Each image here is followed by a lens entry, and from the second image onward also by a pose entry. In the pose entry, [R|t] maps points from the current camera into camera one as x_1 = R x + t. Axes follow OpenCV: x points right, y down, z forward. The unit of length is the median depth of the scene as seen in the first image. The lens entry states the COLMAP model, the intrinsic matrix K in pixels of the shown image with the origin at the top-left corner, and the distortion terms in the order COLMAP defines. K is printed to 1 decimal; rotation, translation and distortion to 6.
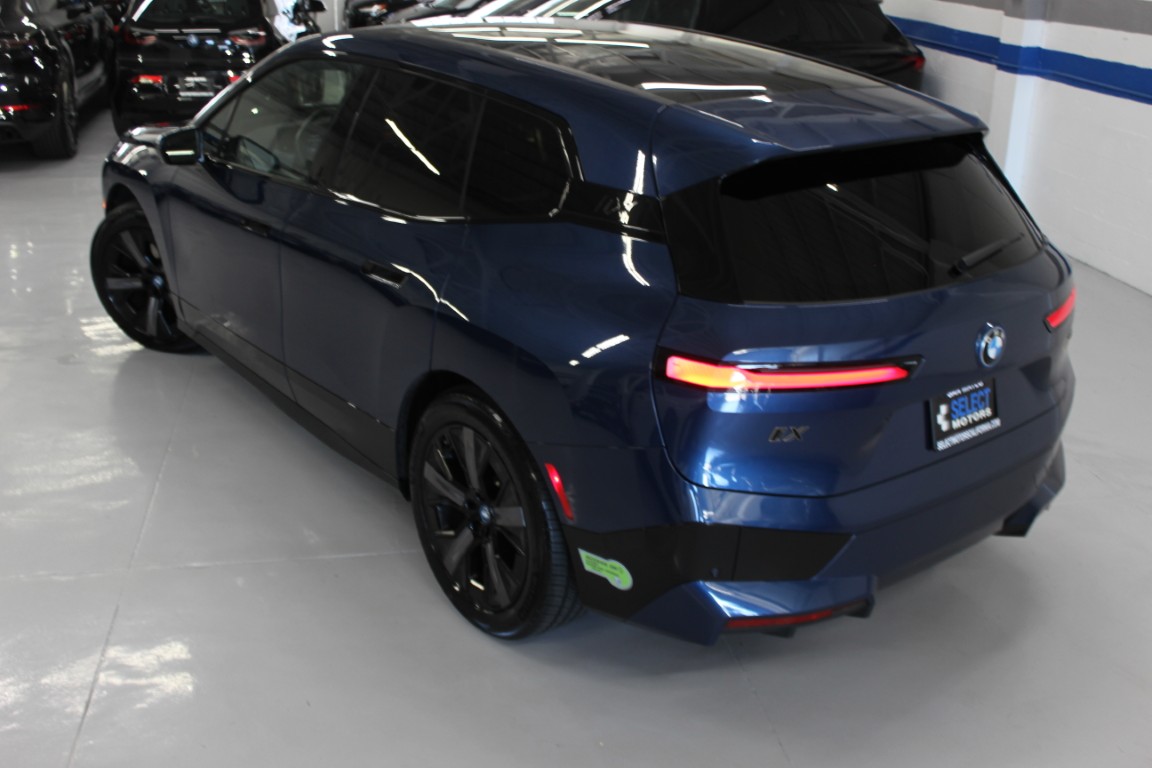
lens RADIAL K [[1205.4, 0, 583.3], [0, 1205.4, 386.8], [0, 0, 1]] dist [-0.126978, 0.138564]
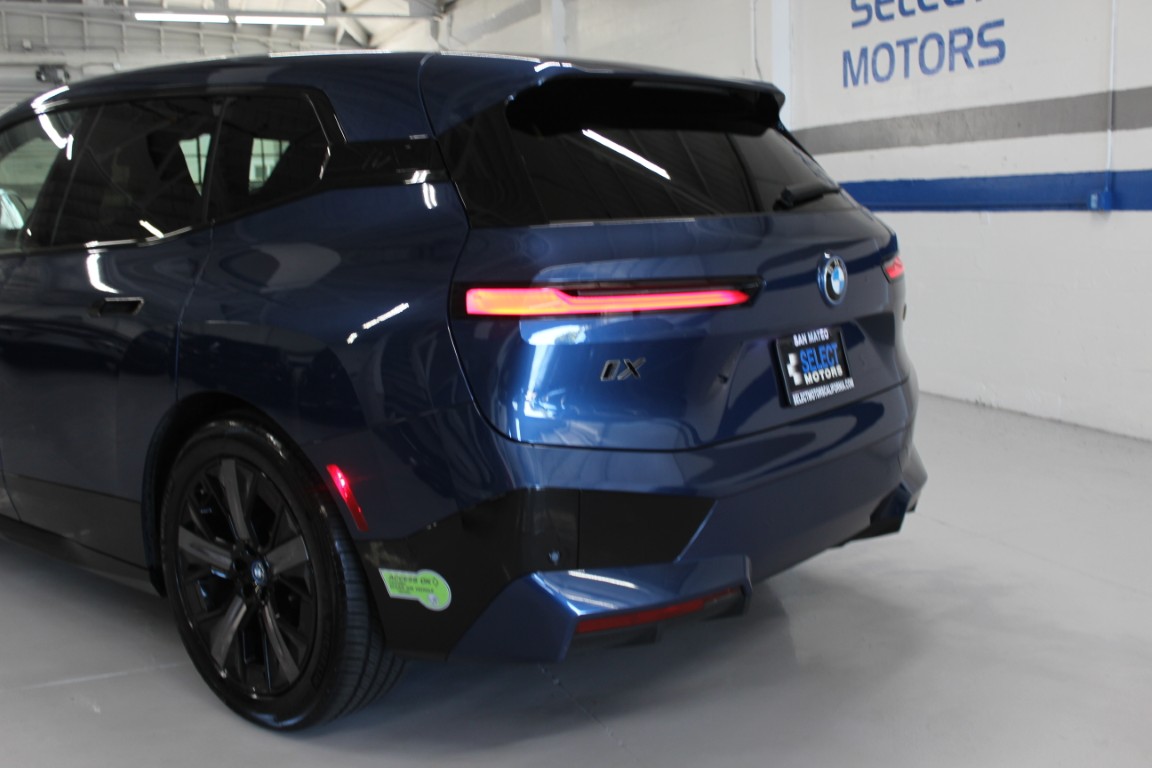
lens RADIAL K [[1200.7, 0, 576.0], [0, 1200.7, 384.0], [0, 0, 1]] dist [-0.107515, 0.010075]
pose [[0.978663, -0.084816, 0.187148, -0.013026], [0.124419, 0.969480, -0.211256, 0.193917], [-0.163518, 0.230033, 0.959347, 0.197515]]
